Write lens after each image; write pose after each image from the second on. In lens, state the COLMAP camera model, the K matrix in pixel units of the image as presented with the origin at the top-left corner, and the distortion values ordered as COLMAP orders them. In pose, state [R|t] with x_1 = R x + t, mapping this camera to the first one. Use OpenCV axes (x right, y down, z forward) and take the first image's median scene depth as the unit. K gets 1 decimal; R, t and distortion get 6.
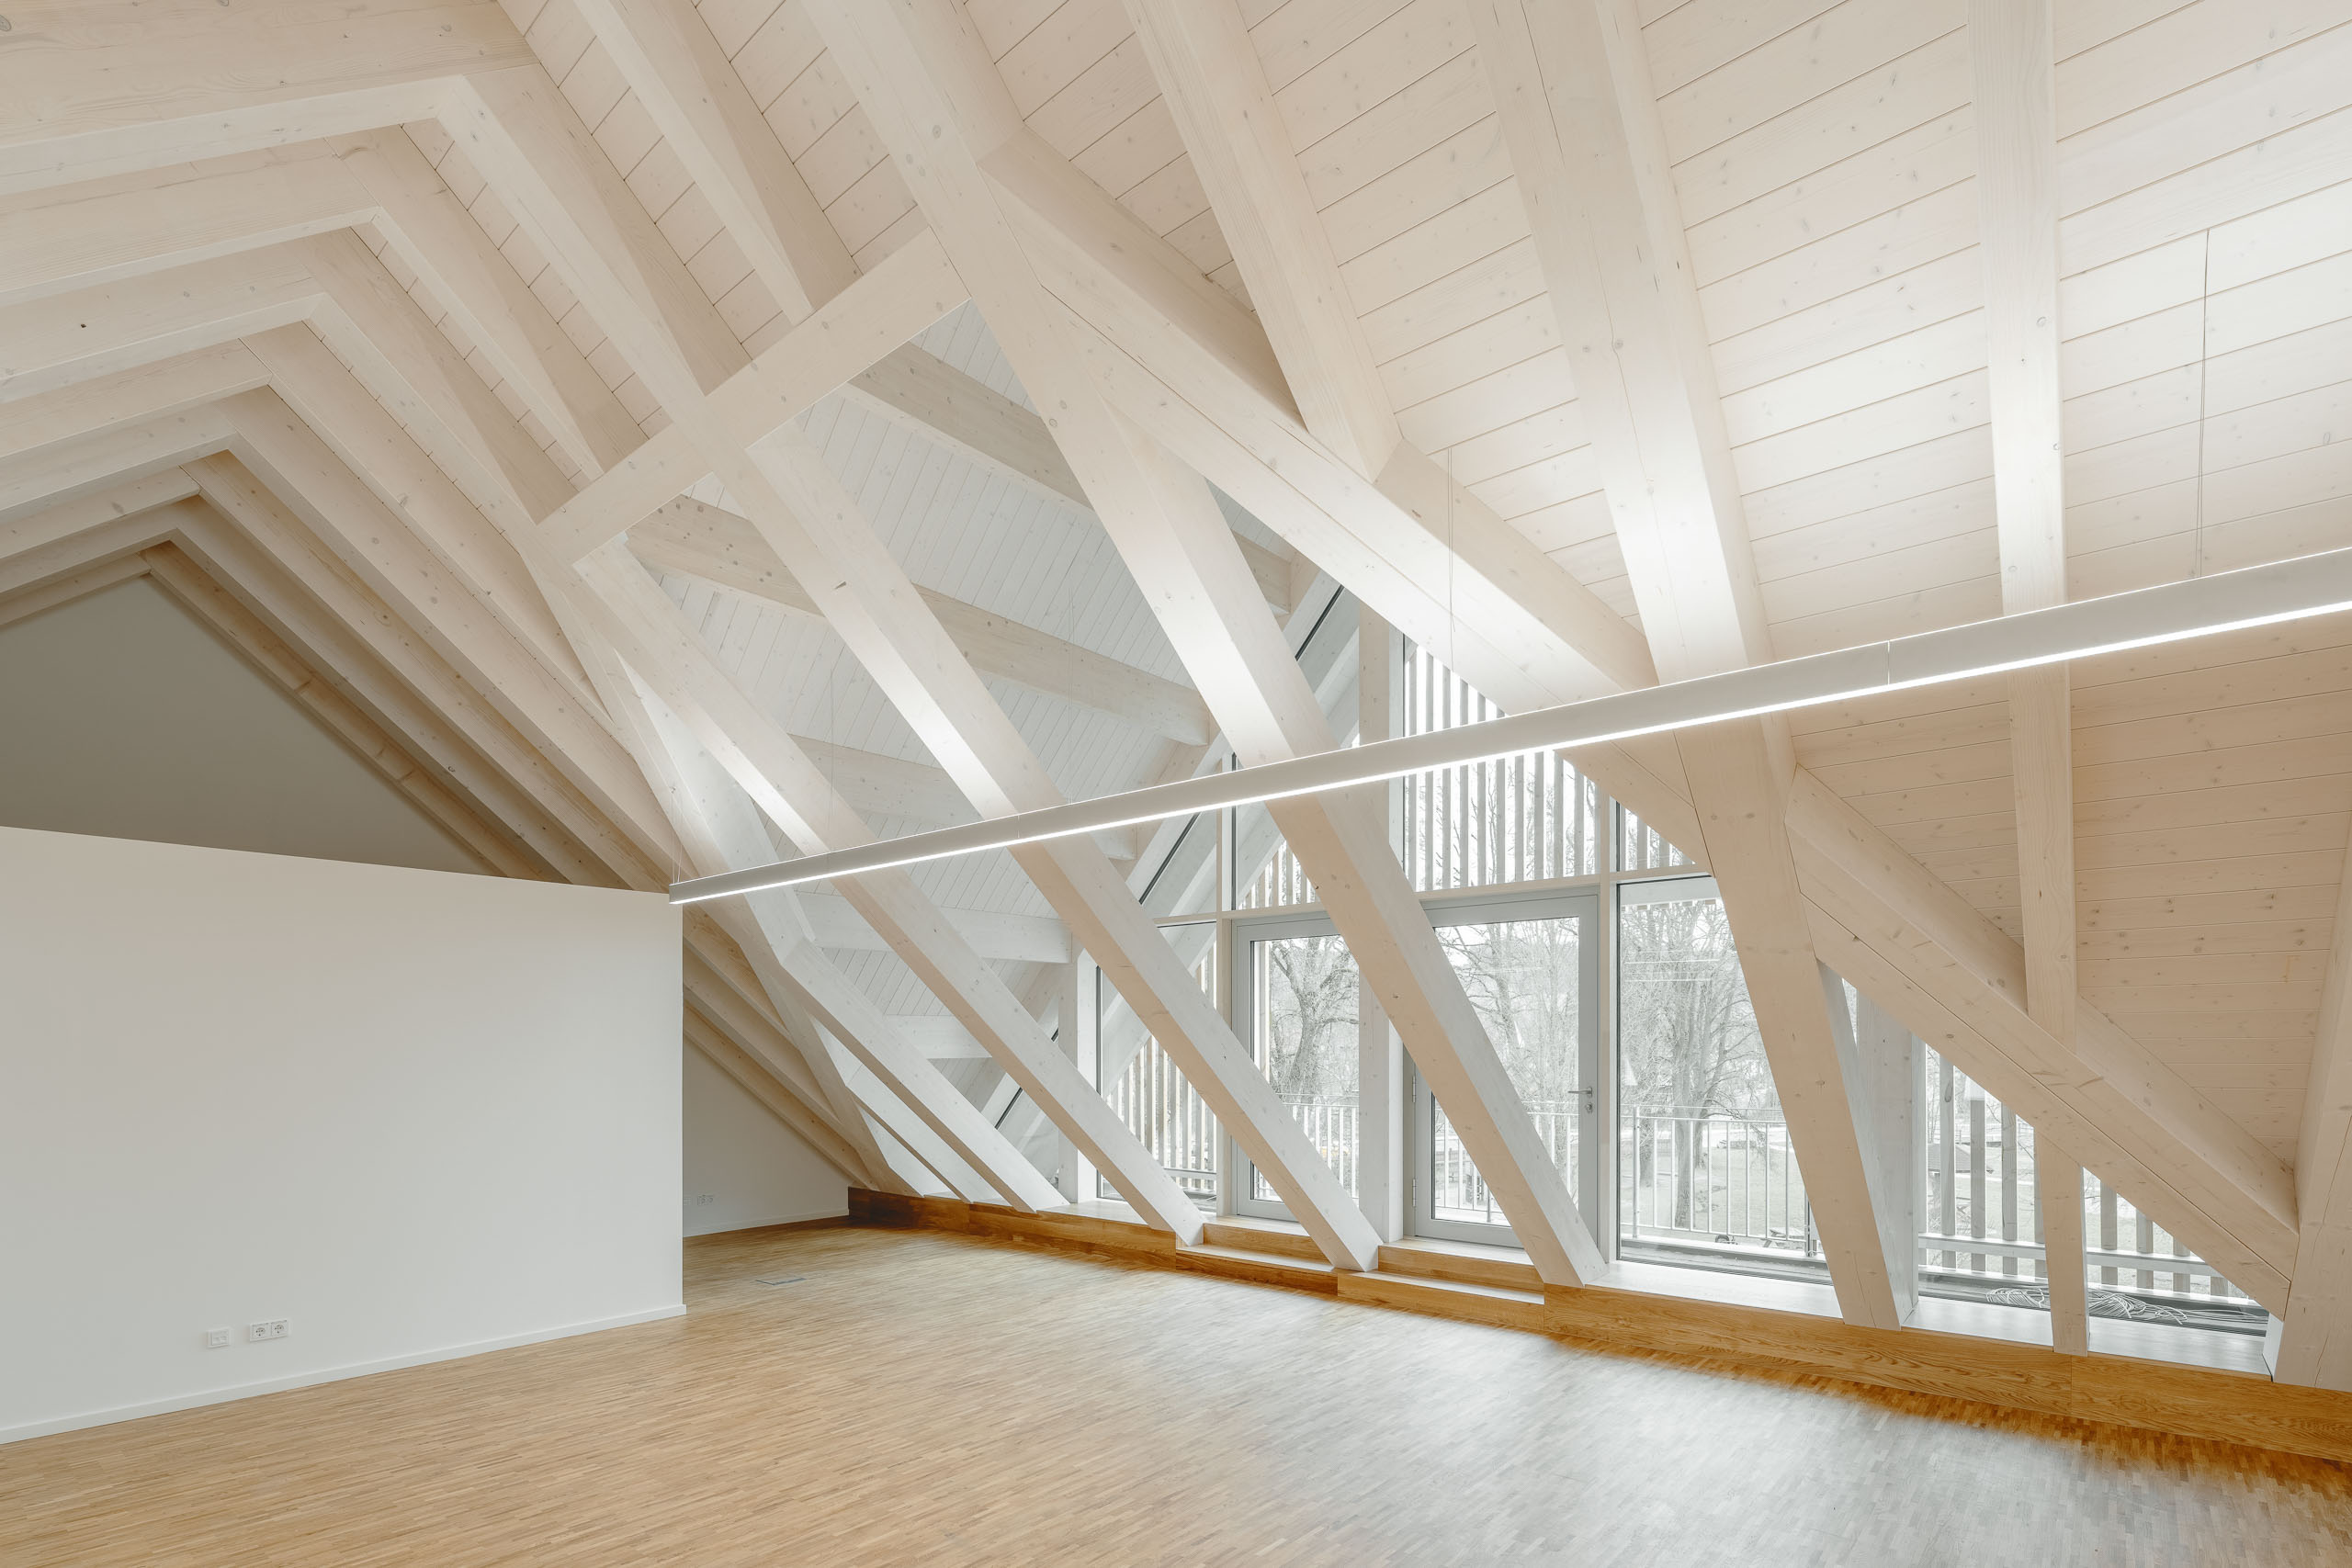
lens RADIAL K [[1121.3, 0, 1175.5], [0, 1121.3, 1017.1], [0, 0, 1]] dist [0.001627, 0.000320]
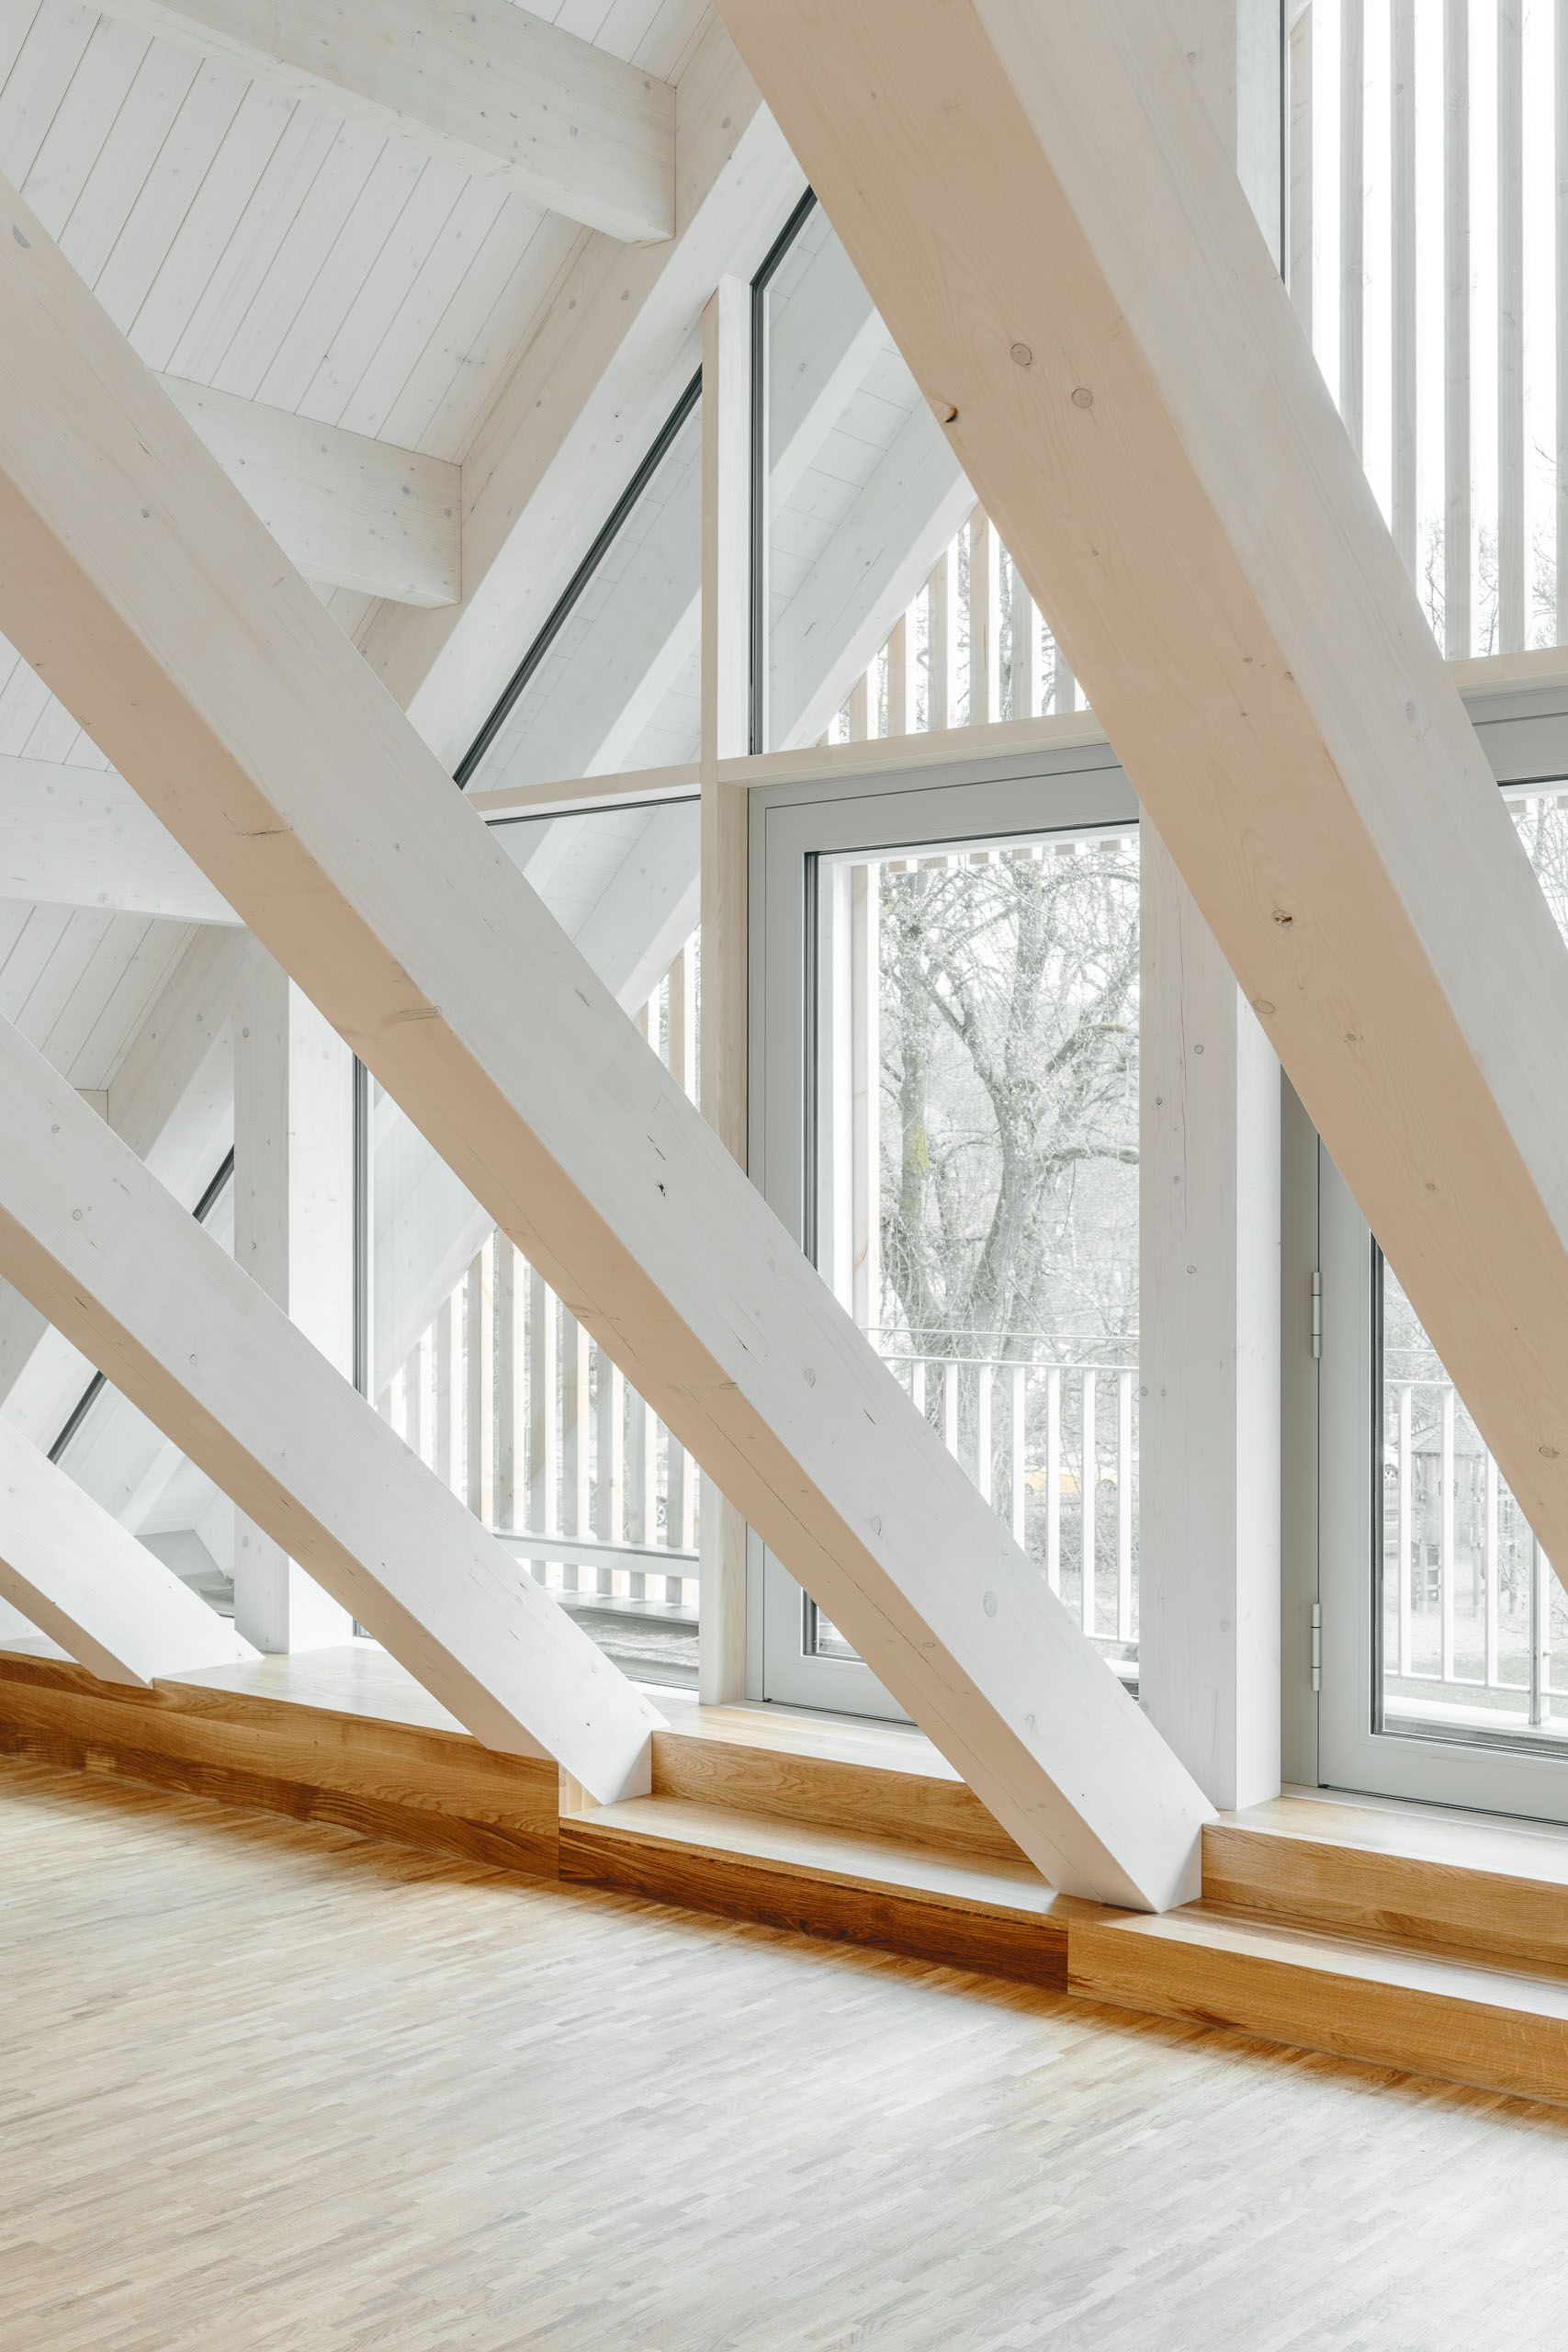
lens RADIAL K [[2700.2, 0, 692.1], [0, 2700.2, 1186.5], [0, 0, 1]] dist [0.013436, 0.012022]
pose [[0.999967, 0.007597, -0.002704, 0.038978], [-0.007558, 0.999872, 0.014107, 0.018626], [0.002811, -0.014086, 0.999897, 0.243287]]
